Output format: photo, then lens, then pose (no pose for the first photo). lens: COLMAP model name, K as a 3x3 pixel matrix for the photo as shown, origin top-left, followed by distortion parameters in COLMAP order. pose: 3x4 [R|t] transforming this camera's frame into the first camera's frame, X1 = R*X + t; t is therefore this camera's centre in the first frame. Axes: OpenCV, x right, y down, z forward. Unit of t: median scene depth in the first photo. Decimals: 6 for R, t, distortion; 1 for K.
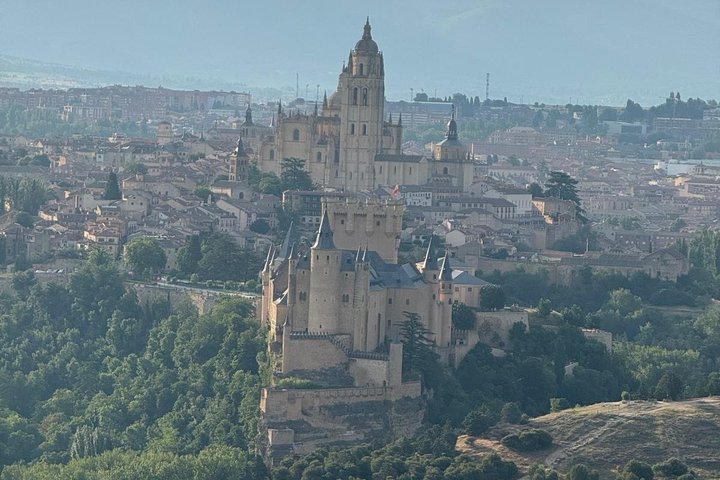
lens RADIAL K [[3380.5, 0, 360.0], [0, 3380.5, 240.0], [0, 0, 1]] dist [0.217928, -2.282297]
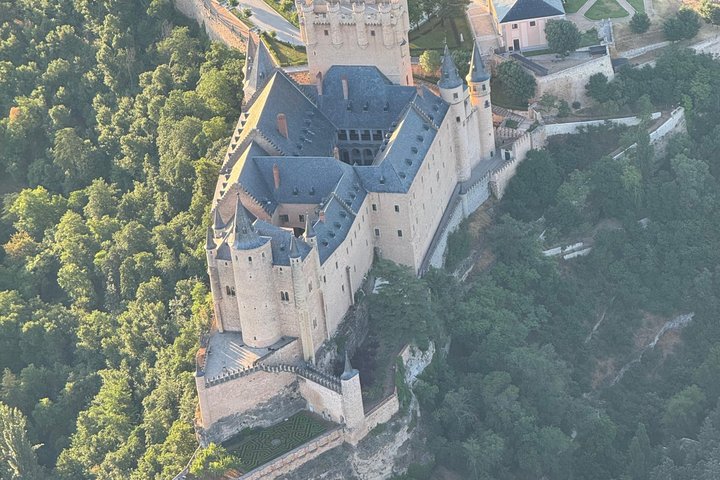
lens RADIAL K [[3380.5, 0, 360.0], [0, 3380.5, 240.0], [0, 0, 1]] dist [0.217928, -2.282297]
pose [[0.979252, -0.048254, -0.196818, 0.146901], [0.136412, 0.875198, 0.464133, -0.310945], [0.149859, -0.481351, 0.863622, 0.334985]]
